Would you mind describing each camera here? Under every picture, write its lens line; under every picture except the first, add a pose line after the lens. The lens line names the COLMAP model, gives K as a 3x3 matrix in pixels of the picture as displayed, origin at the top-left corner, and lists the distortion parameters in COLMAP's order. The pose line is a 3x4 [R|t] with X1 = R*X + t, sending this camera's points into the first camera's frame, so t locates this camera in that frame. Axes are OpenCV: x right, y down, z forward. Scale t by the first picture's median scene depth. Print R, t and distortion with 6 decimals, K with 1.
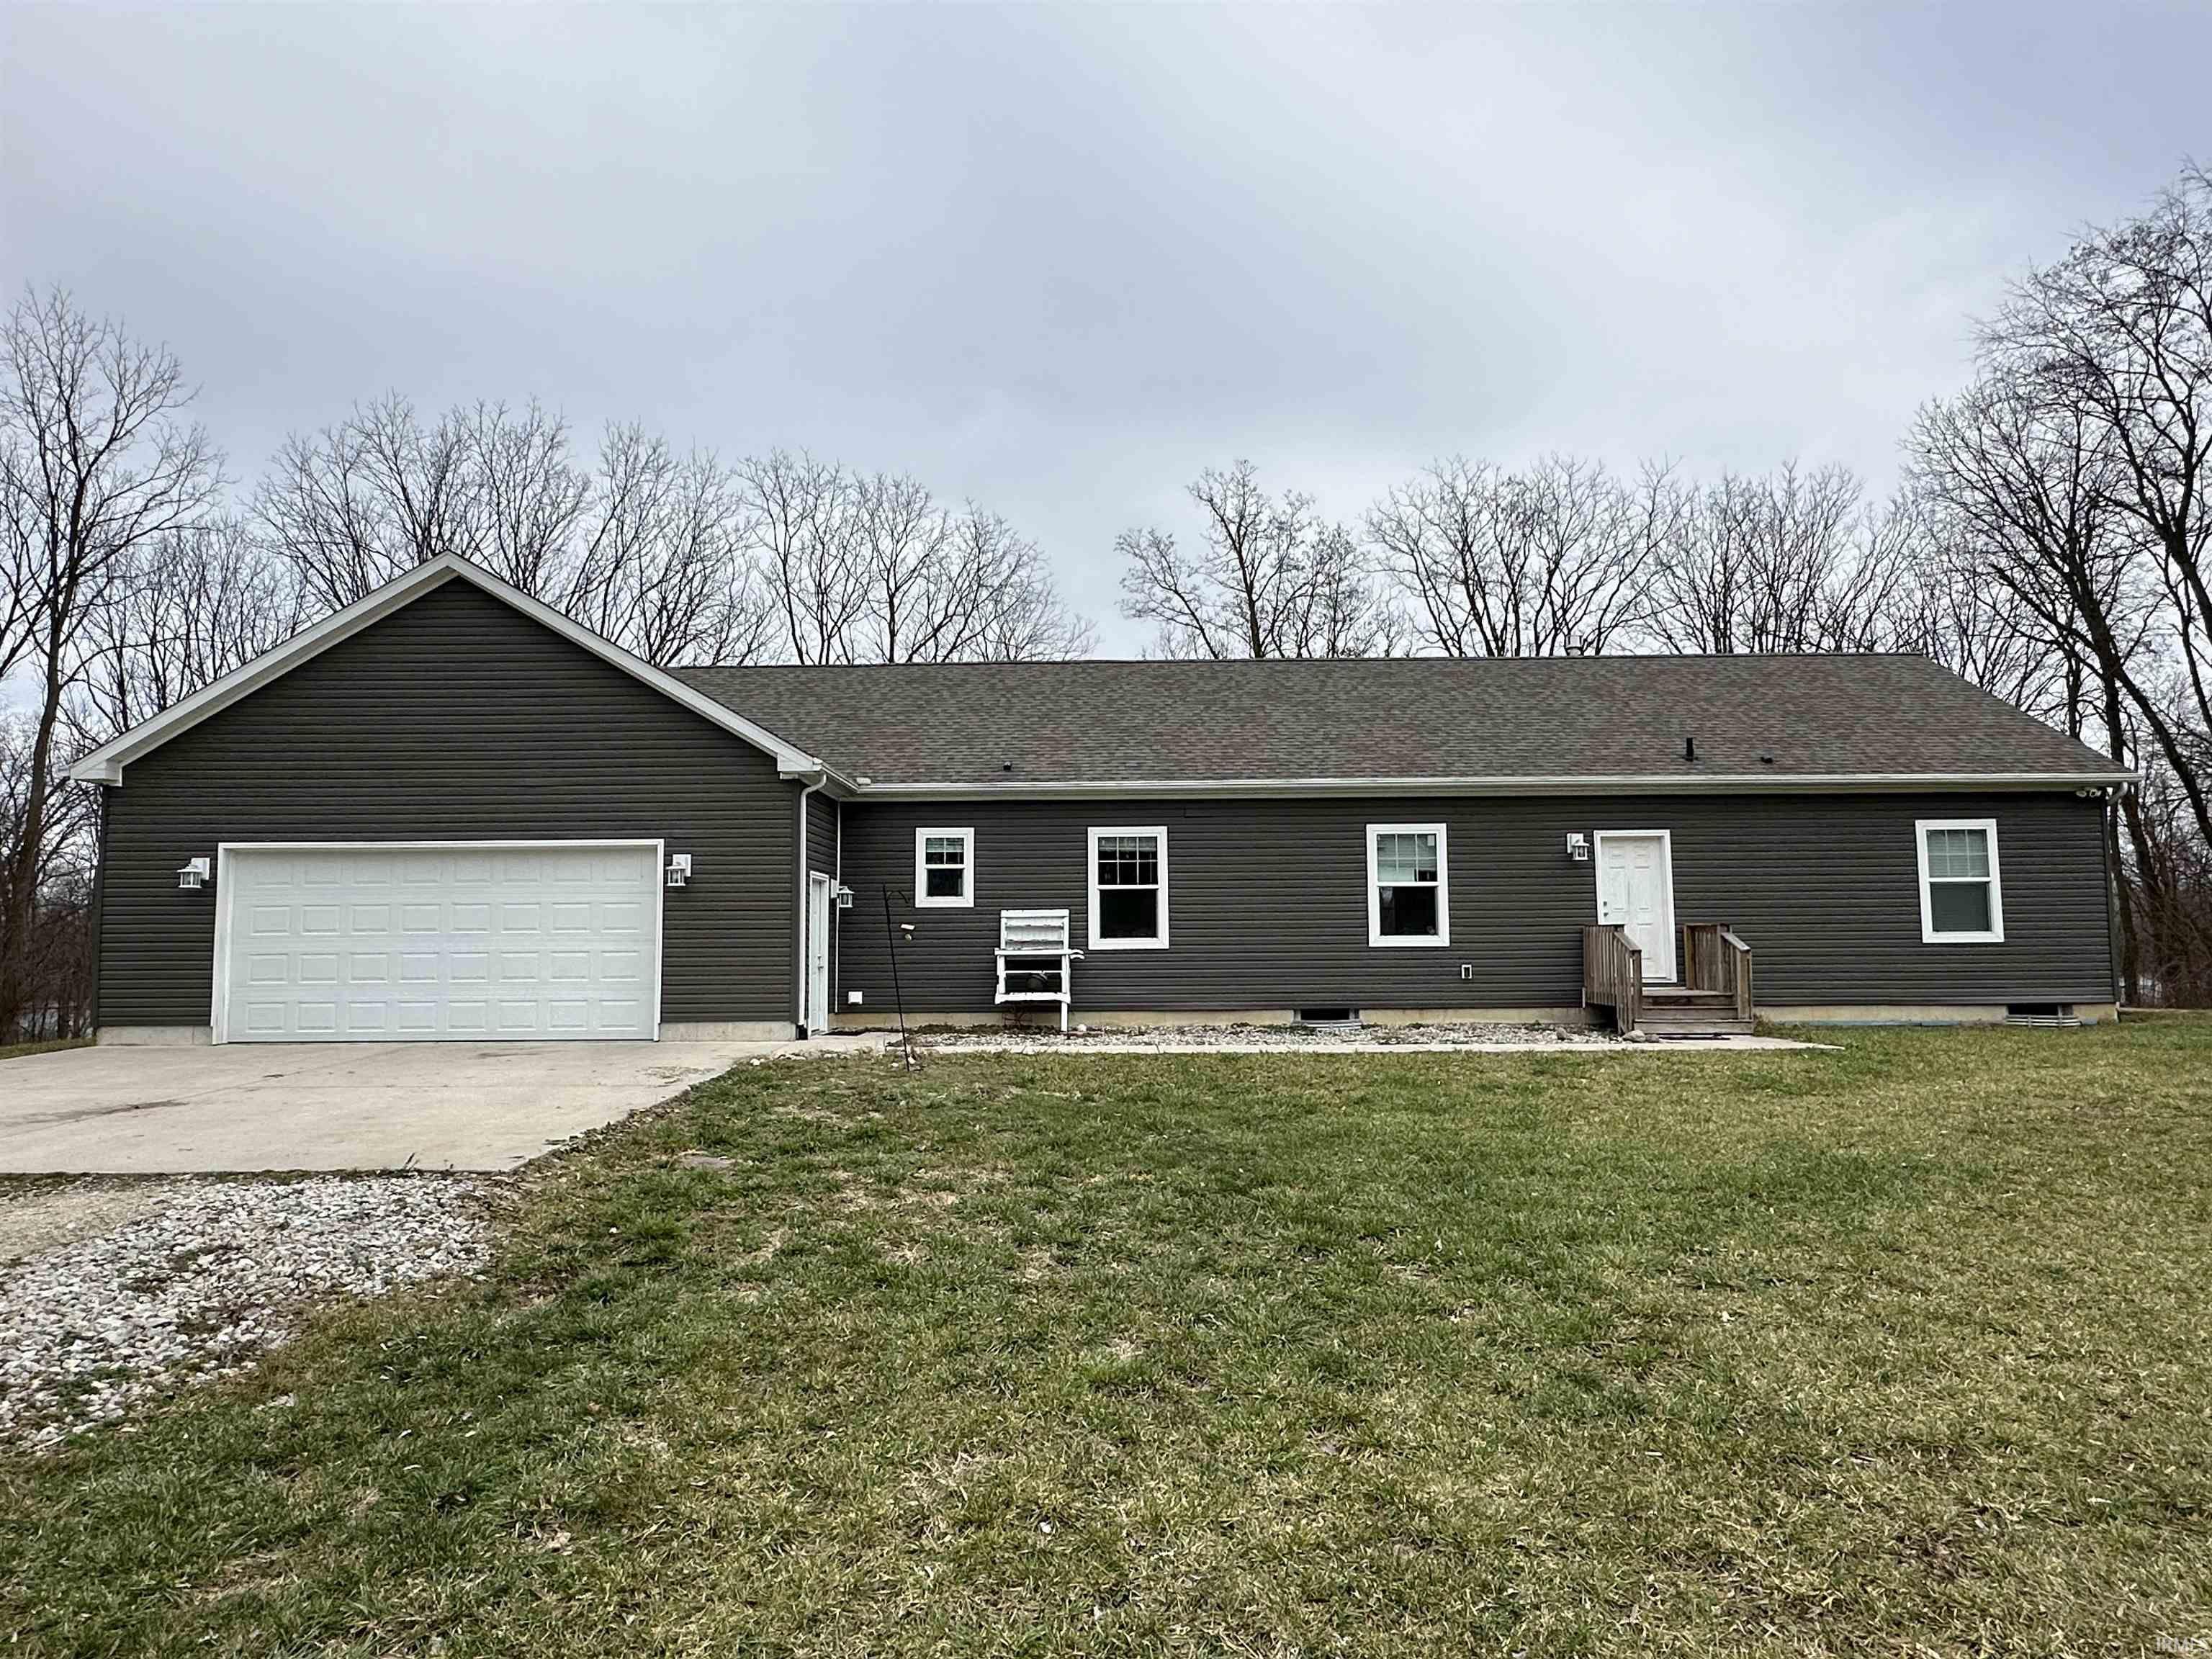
lens RADIAL K [[1390.9, 0, 1106.0], [0, 1390.9, 829.5], [0, 0, 1]] dist [0.004153, 0.000506]
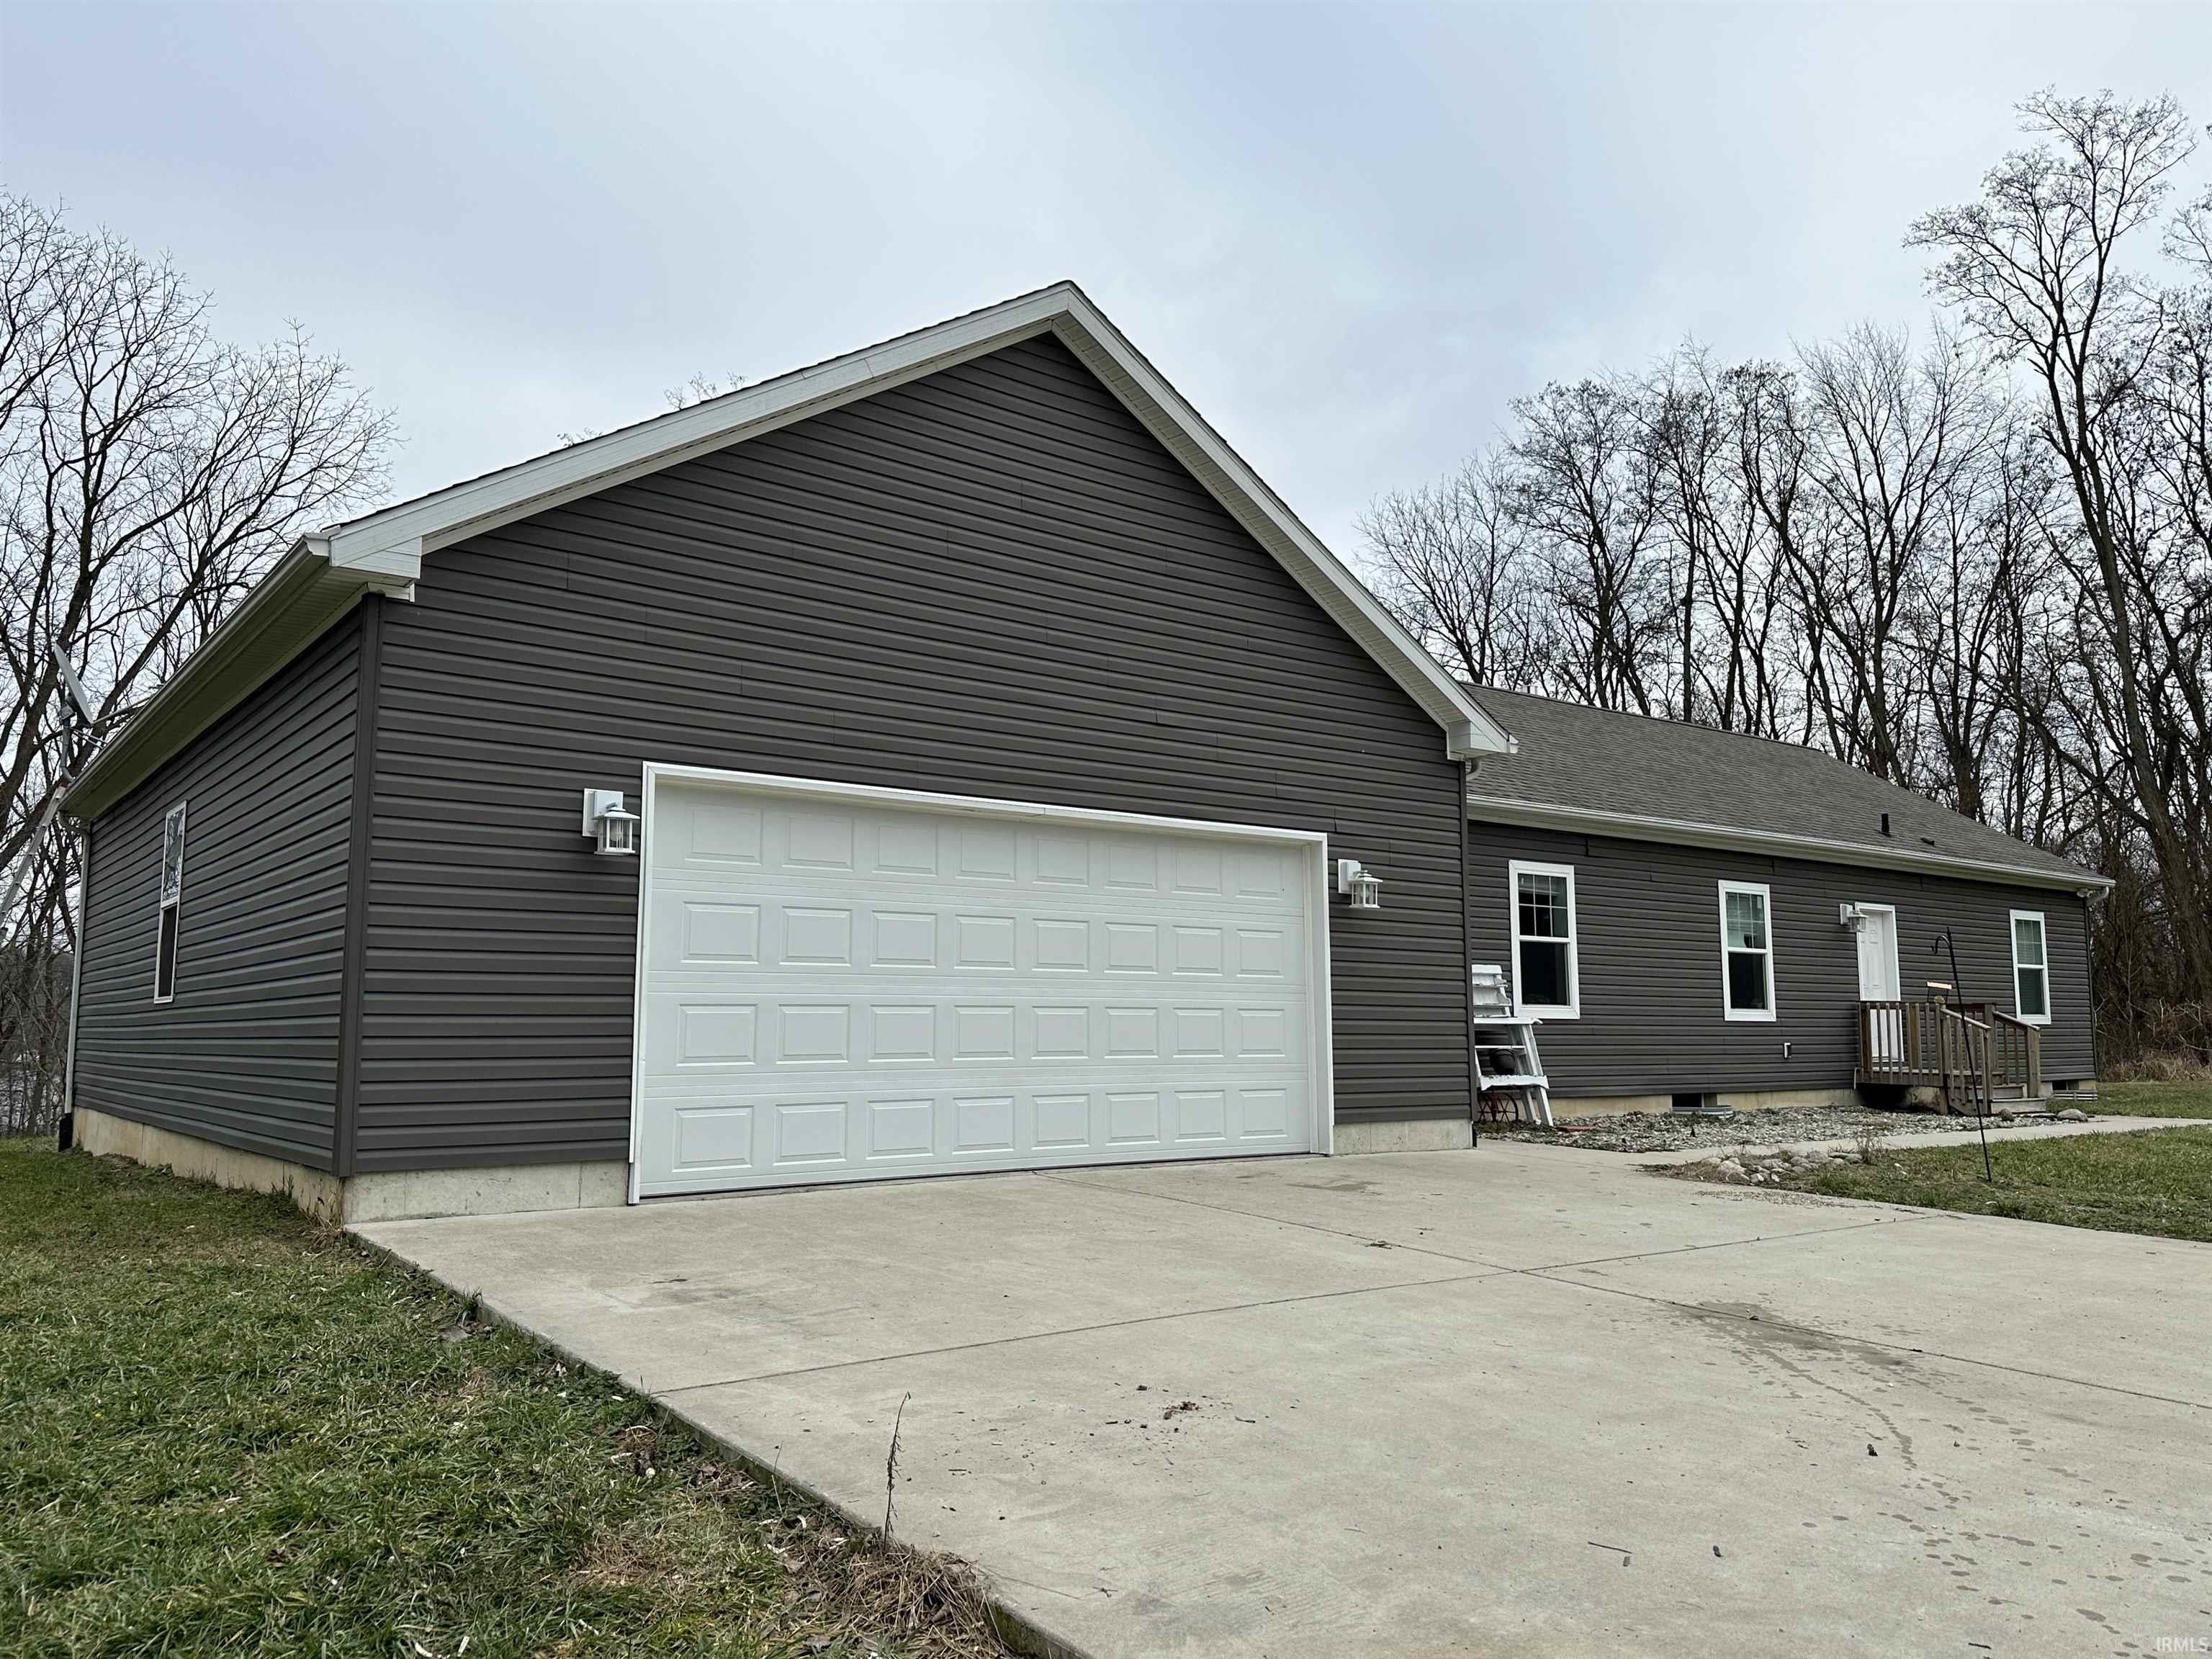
lens RADIAL K [[1607.7, 0, 1114.9], [0, 1607.7, 832.3], [0, 0, 1]] dist [0.080584, -0.106344]
pose [[0.791331, 0.084054, 0.605583, -0.735335], [-0.070130, 0.996446, -0.046664, 0.040842], [-0.607353, -0.005543, 0.794413, 0.423658]]
